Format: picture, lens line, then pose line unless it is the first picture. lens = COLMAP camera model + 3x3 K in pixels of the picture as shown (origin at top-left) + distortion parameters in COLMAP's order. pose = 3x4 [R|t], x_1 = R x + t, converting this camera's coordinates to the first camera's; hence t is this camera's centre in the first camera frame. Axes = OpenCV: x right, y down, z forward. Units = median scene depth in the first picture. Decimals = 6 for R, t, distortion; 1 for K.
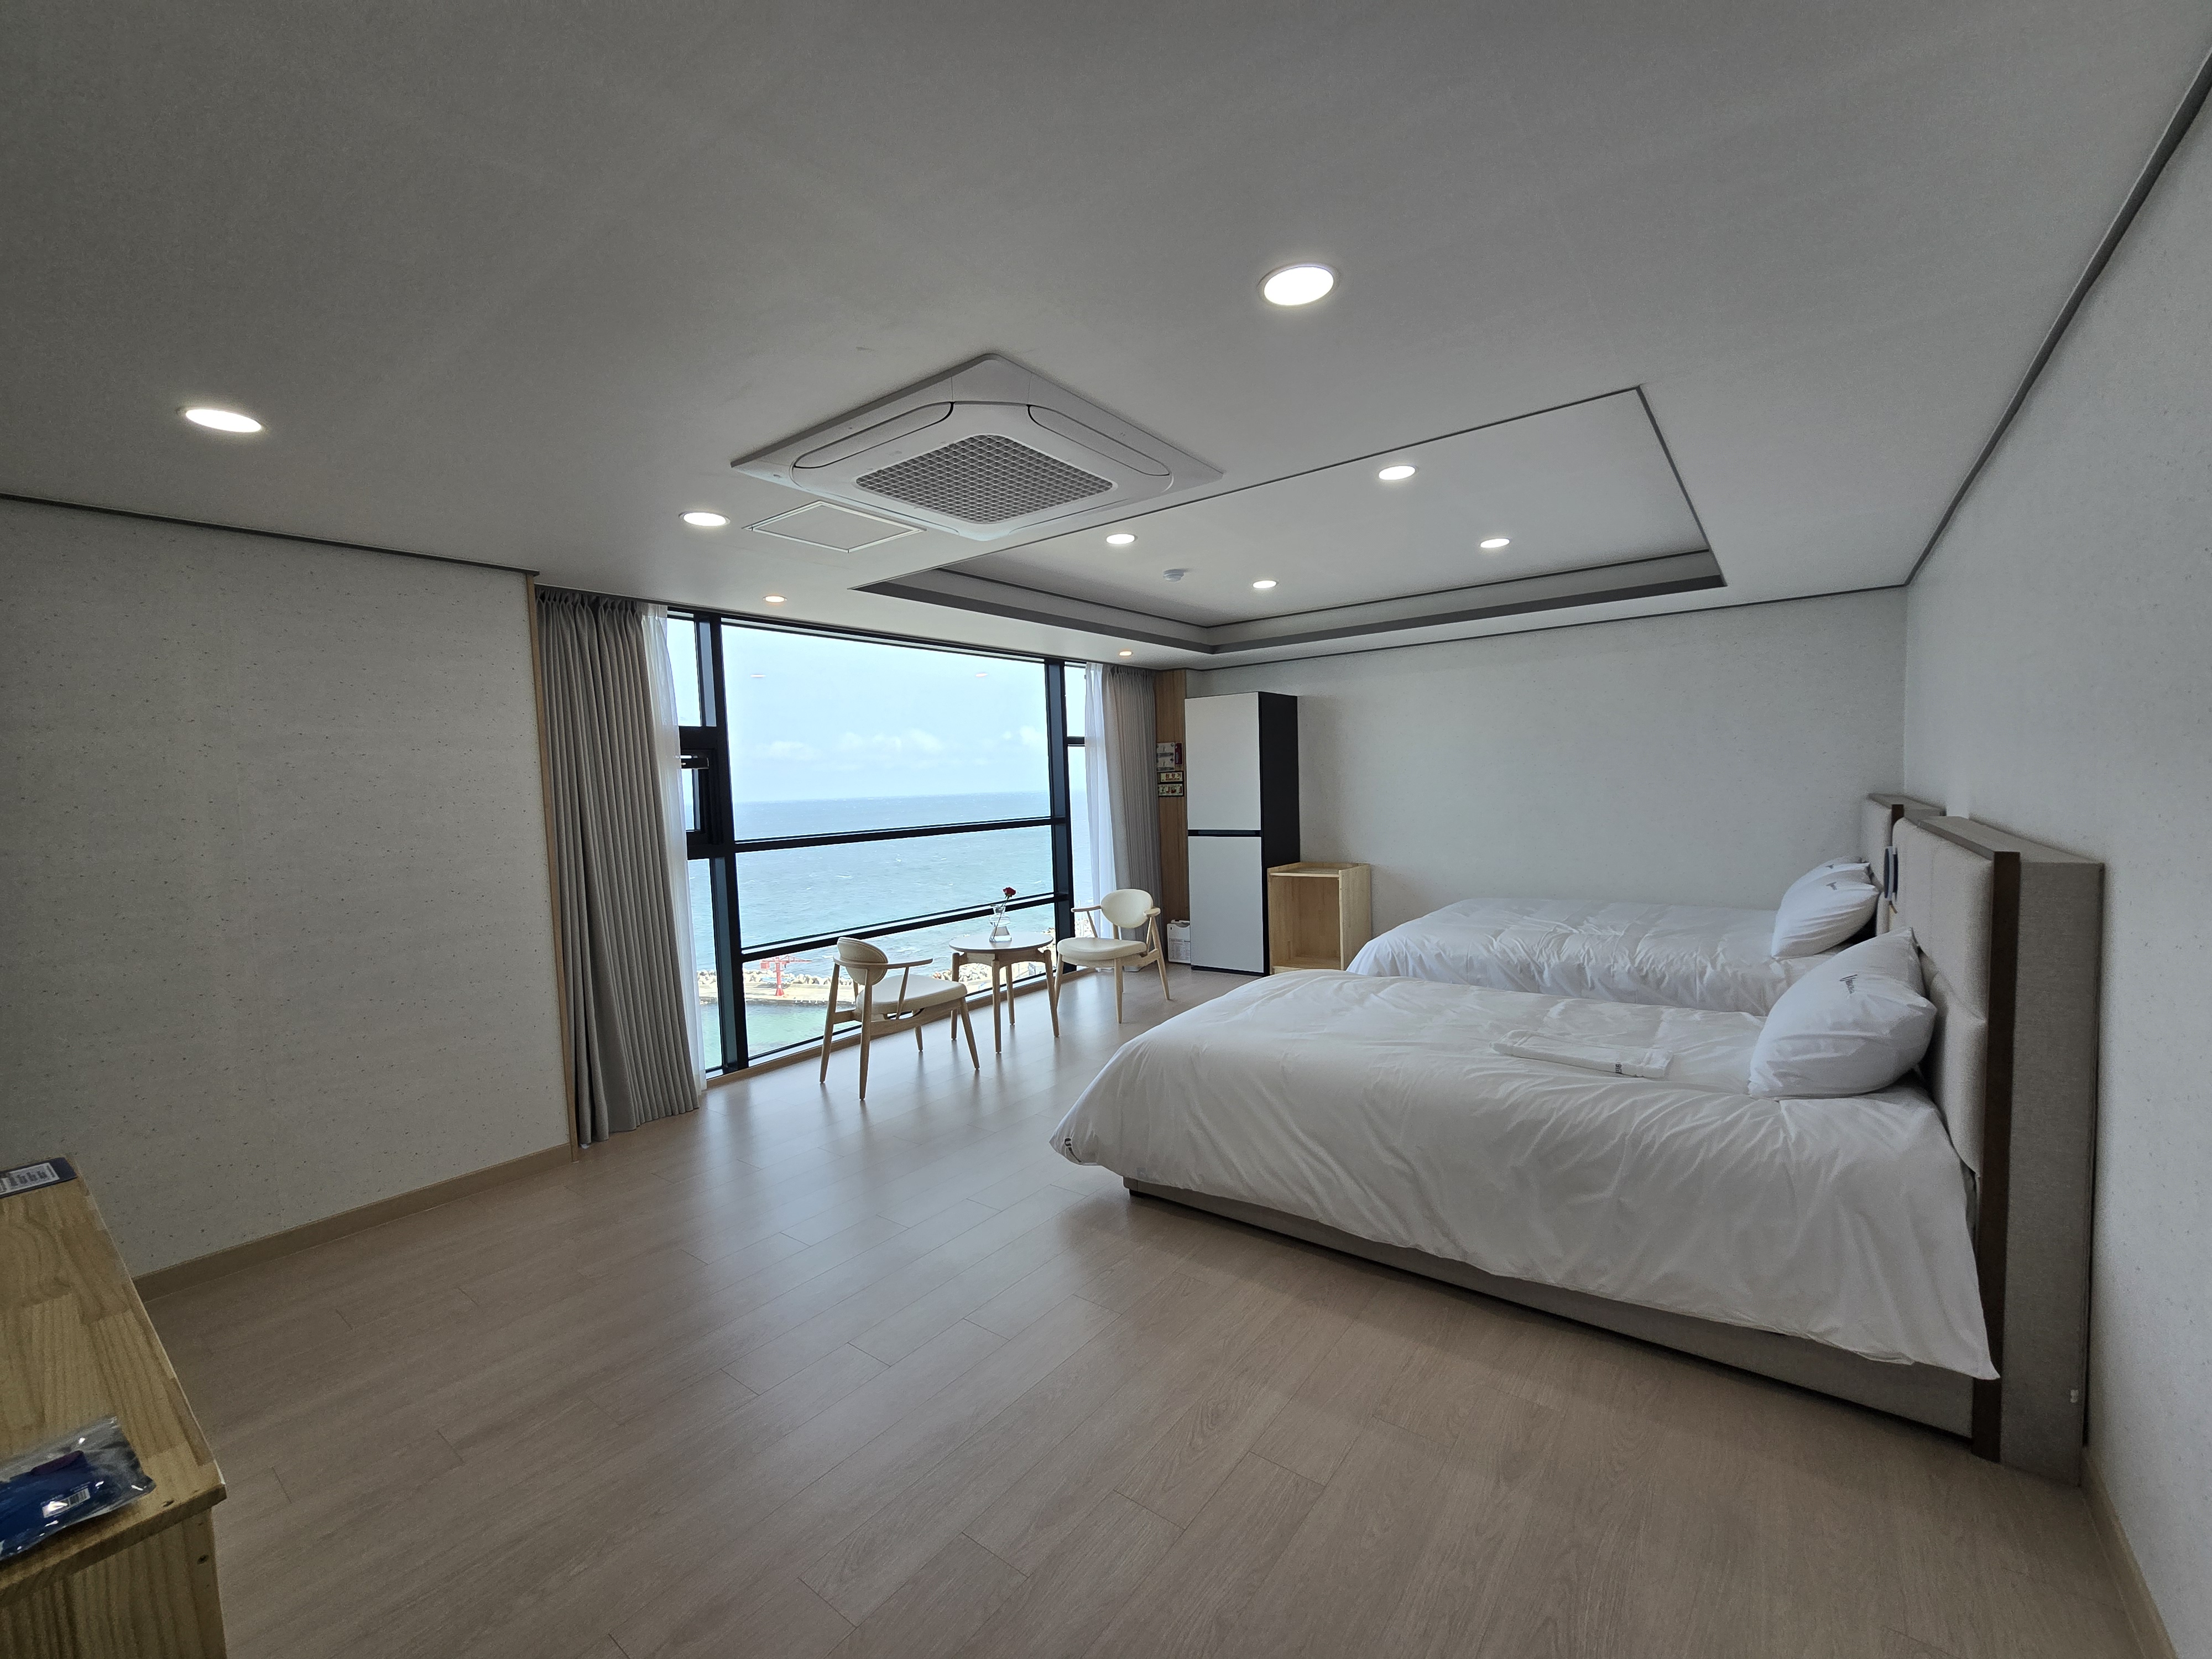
lens RADIAL K [[900.1, 0, 1102.3], [0, 900.1, 845.1], [0, 0, 1]] dist [-0.002170, -0.000213]
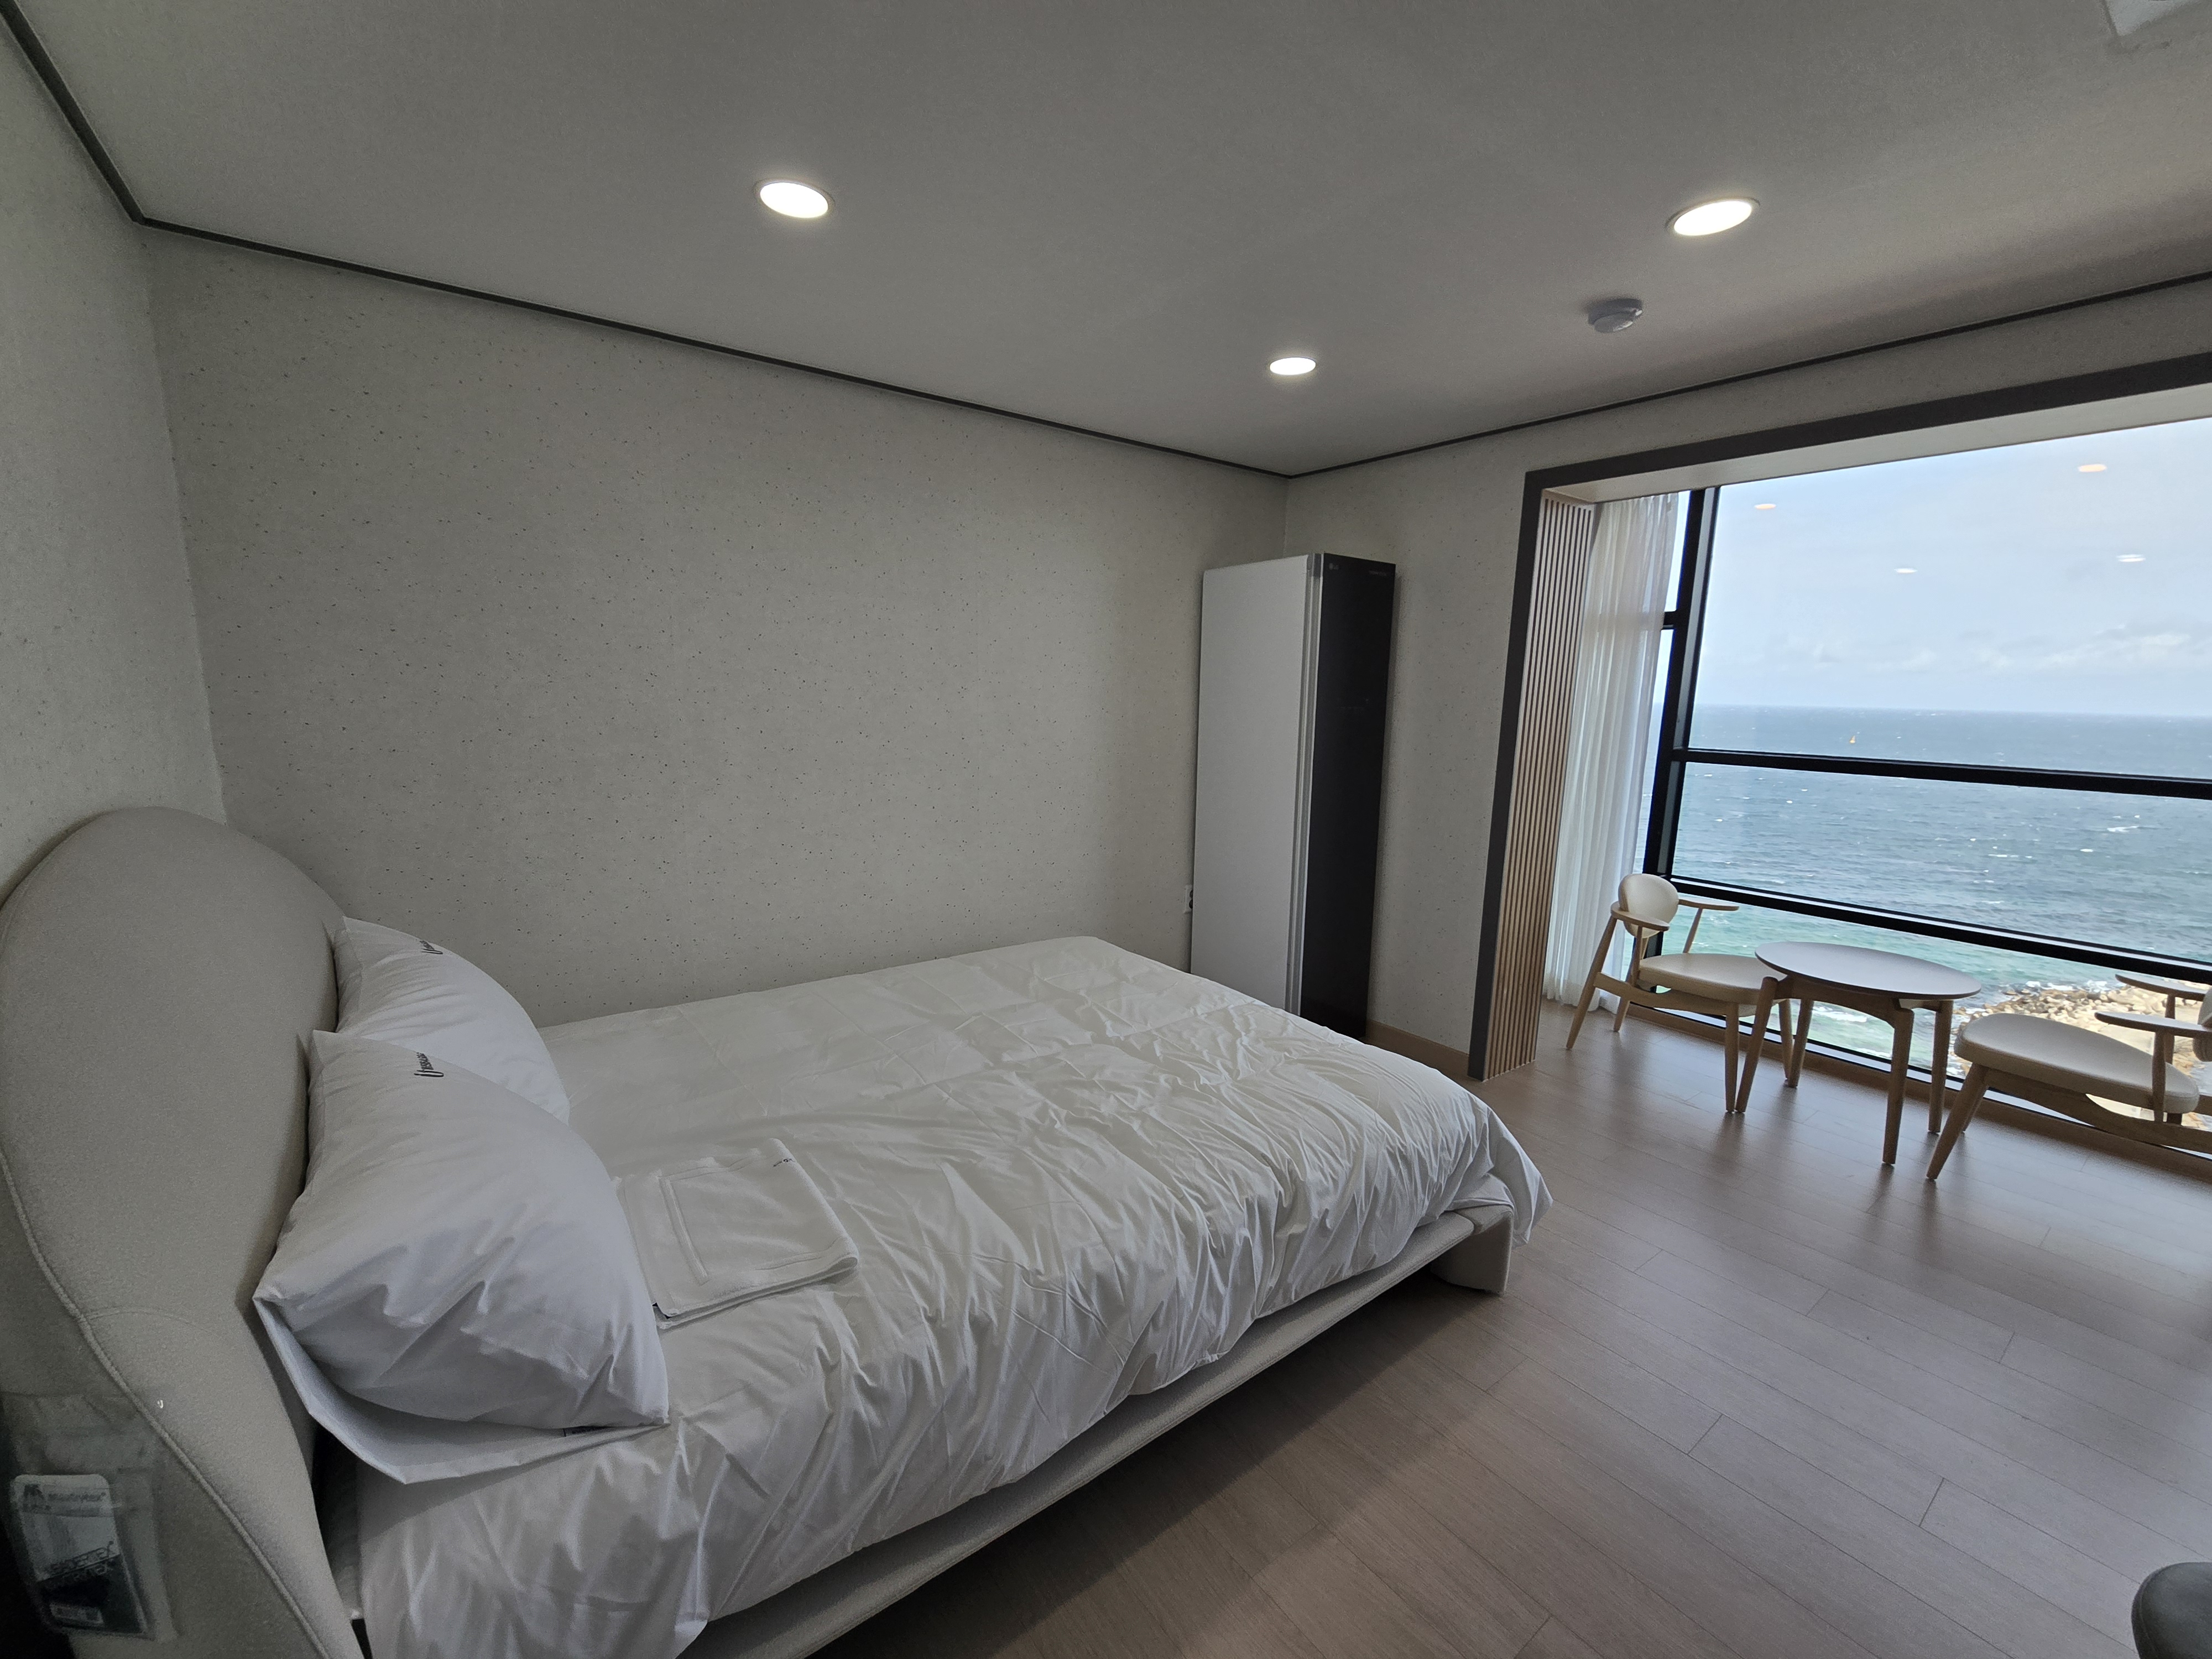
lens RADIAL K [[900.1, 0, 1102.3], [0, 900.1, 845.1], [0, 0, 1]] dist [-0.002170, -0.000213]
pose [[-0.262277, 0.190502, -0.946002, 0.378914], [-0.074561, 0.973389, 0.216689, -0.046257], [0.962108, 0.127367, -0.241093, 0.476578]]
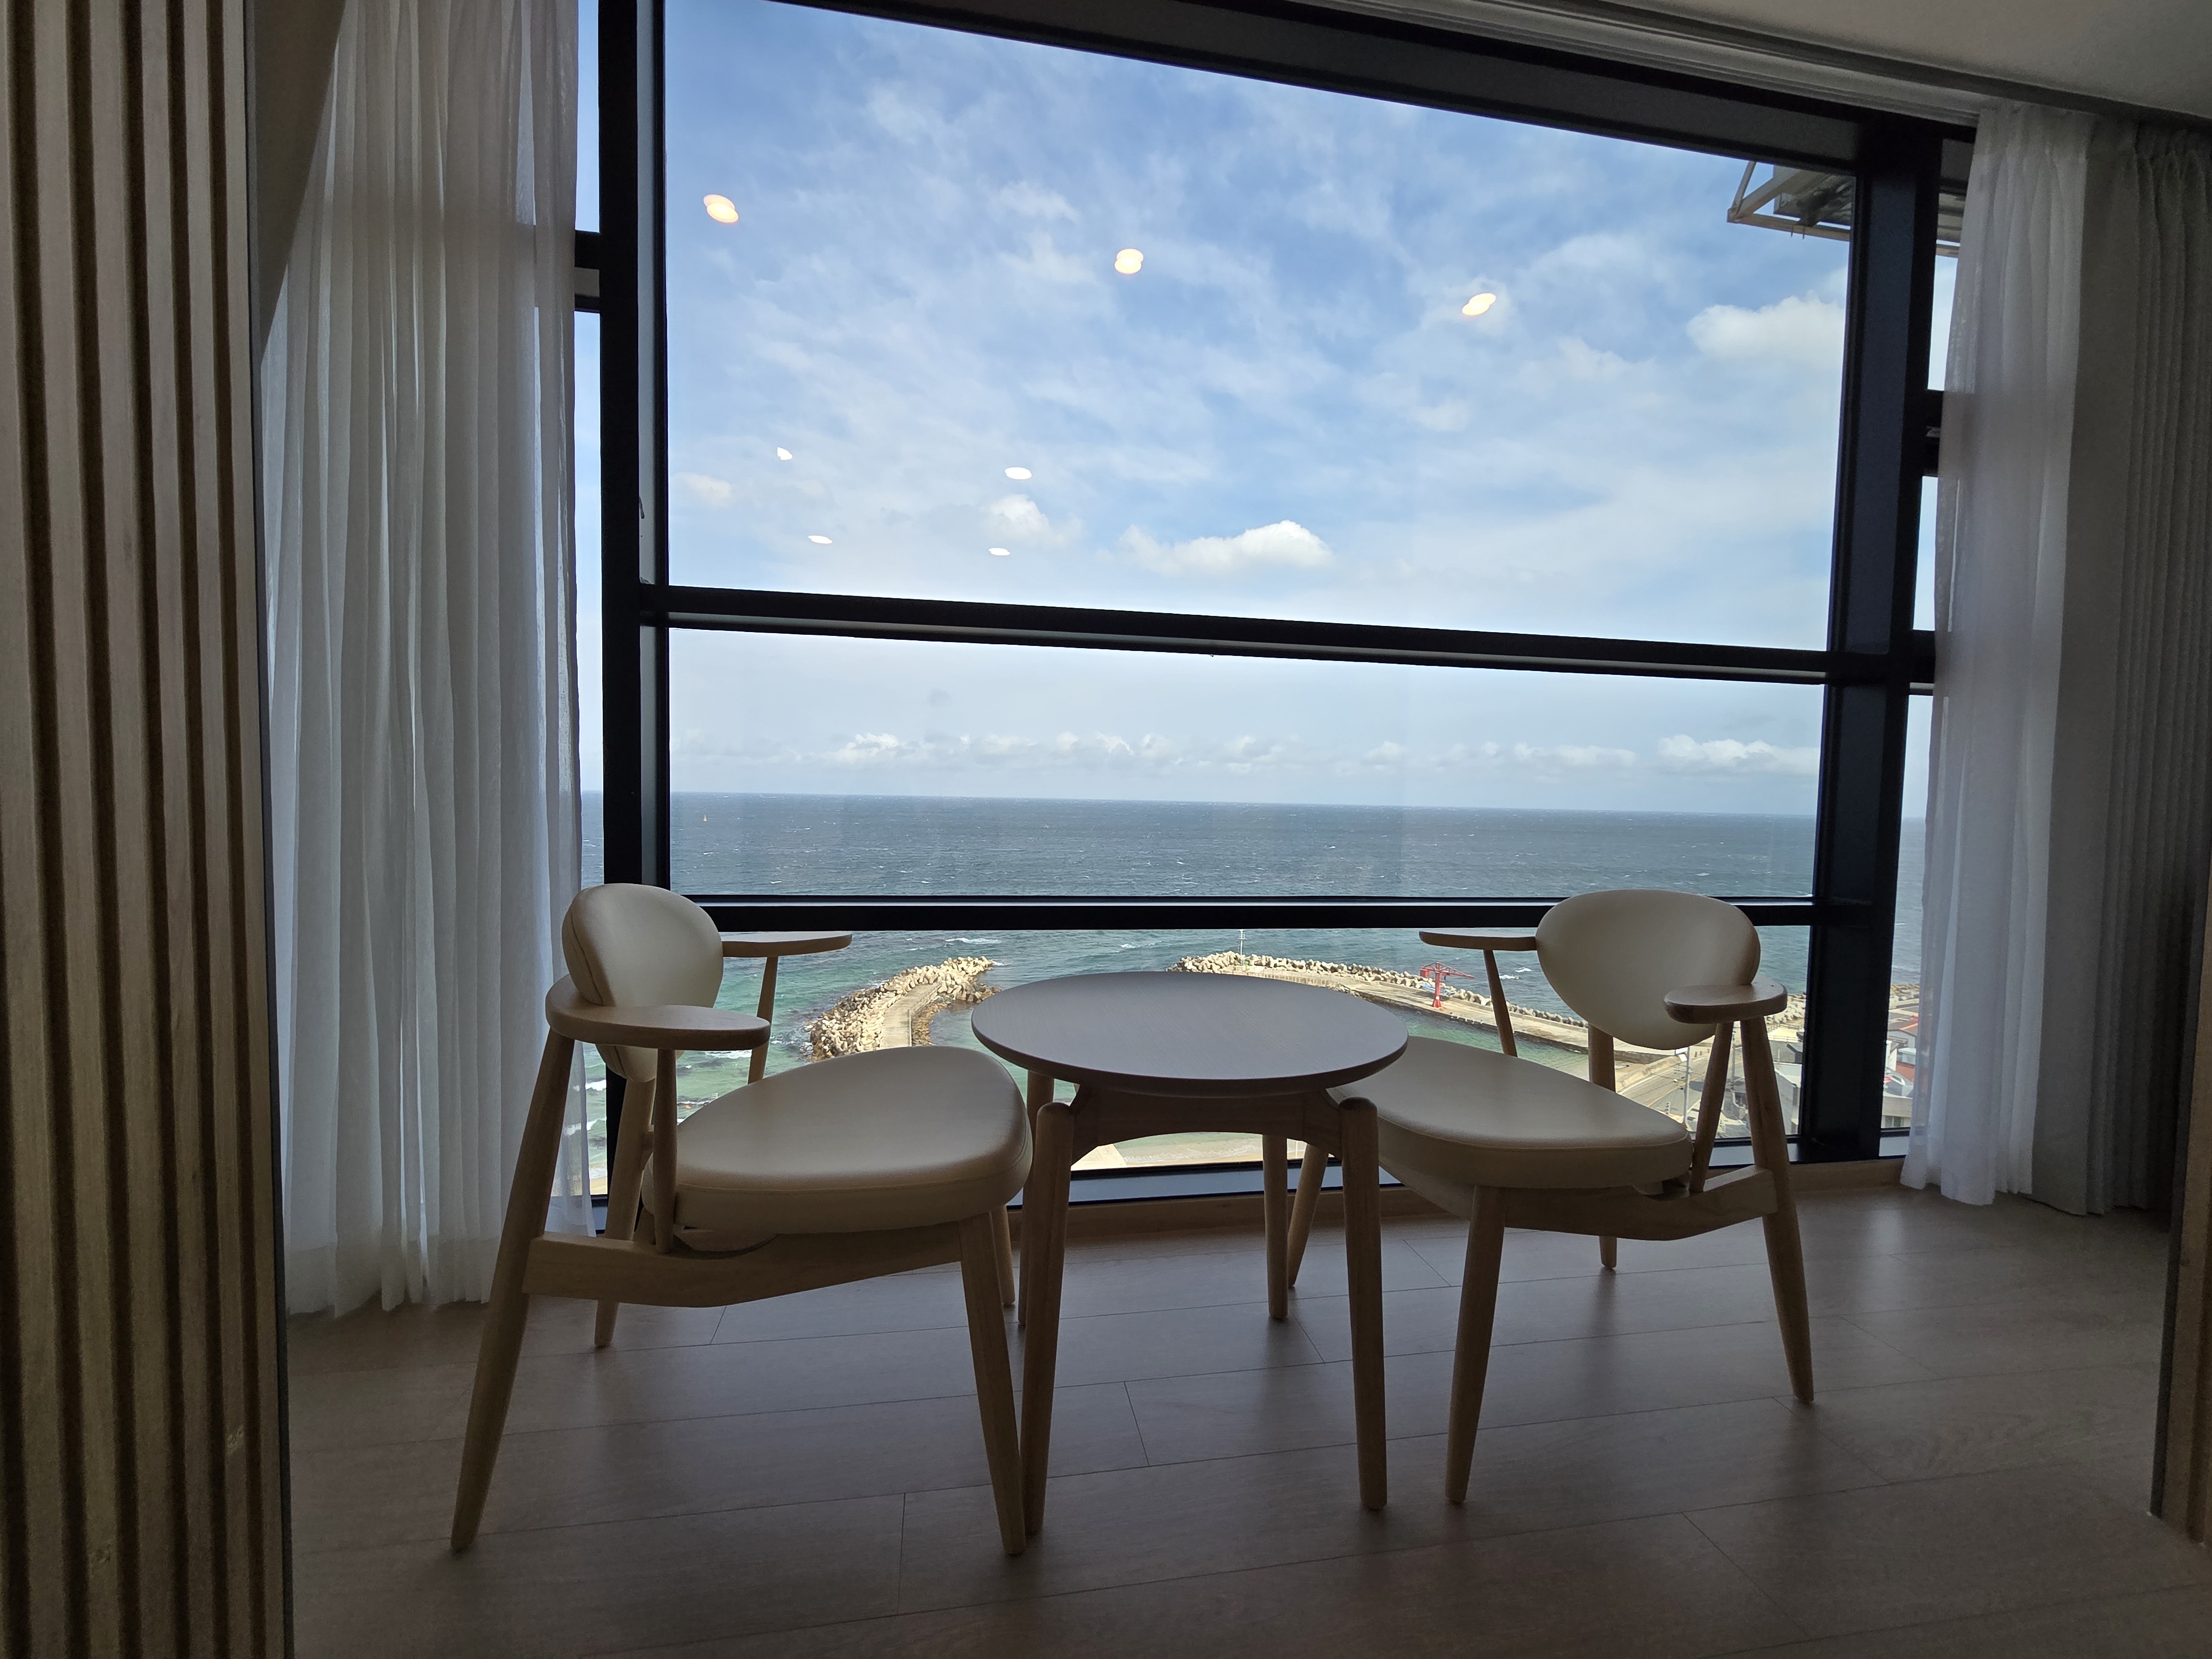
lens RADIAL K [[900.1, 0, 1102.3], [0, 900.1, 845.1], [0, 0, 1]] dist [-0.002170, -0.000213]
pose [[0.743850, 0.078184, -0.663757, -0.032187], [-0.084015, 0.996195, 0.023189, 0.045568], [0.663044, 0.038516, 0.747588, 0.591375]]
